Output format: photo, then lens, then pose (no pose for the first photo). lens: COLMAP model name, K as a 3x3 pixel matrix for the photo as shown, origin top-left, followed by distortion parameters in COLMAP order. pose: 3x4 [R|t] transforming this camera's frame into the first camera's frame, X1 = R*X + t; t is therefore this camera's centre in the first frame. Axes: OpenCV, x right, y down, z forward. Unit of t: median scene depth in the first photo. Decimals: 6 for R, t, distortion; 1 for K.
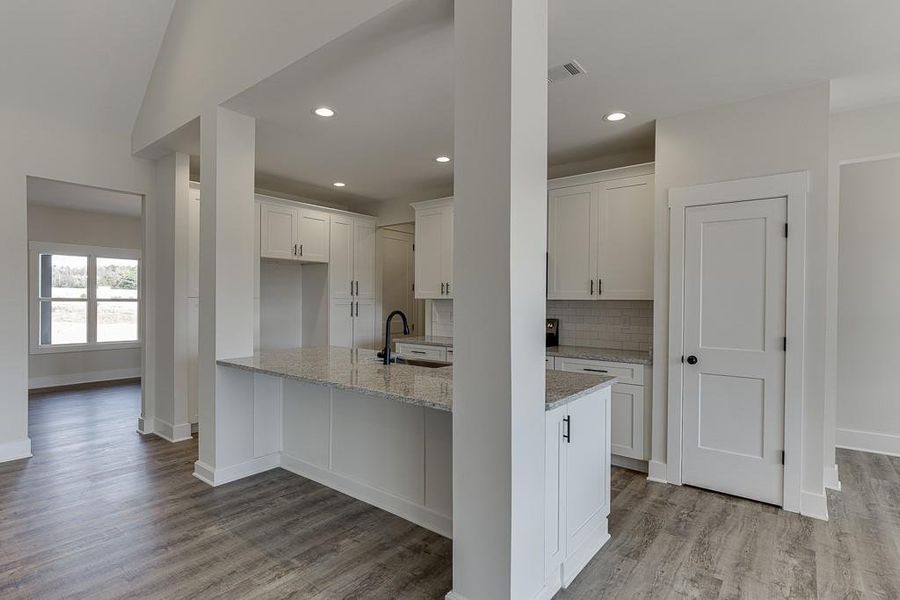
lens RADIAL K [[452.8, 0, 468.6], [0, 452.8, 306.7], [0, 0, 1]] dist [0.004011, -0.001246]
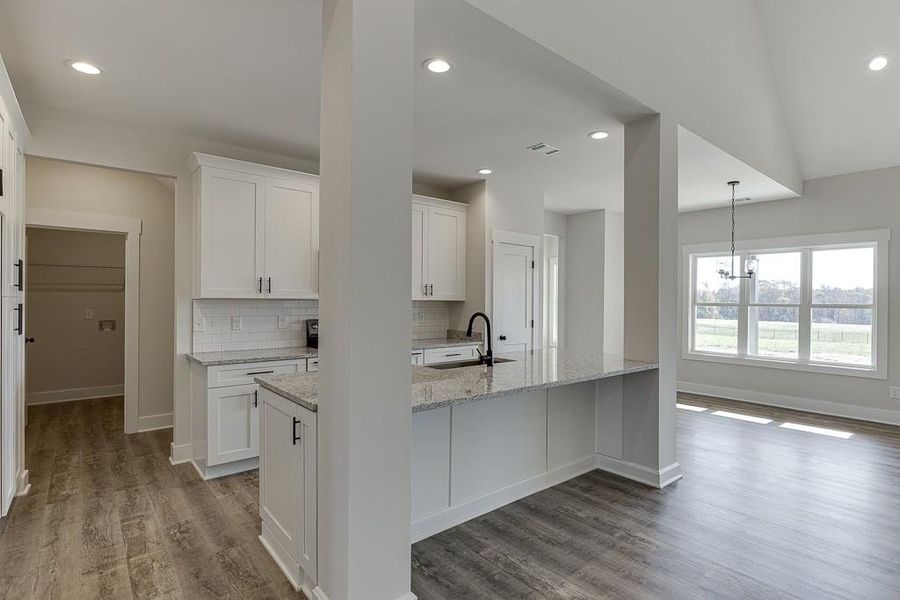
lens RADIAL K [[452.8, 0, 446.3], [0, 452.8, 307.4], [0, 0, 1]] dist [0.004011, -0.001246]
pose [[0.221799, -0.018632, 0.974914, -1.111409], [0.007933, 0.999819, 0.017303, -0.019871], [-0.975060, 0.003896, 0.221907, 0.823346]]
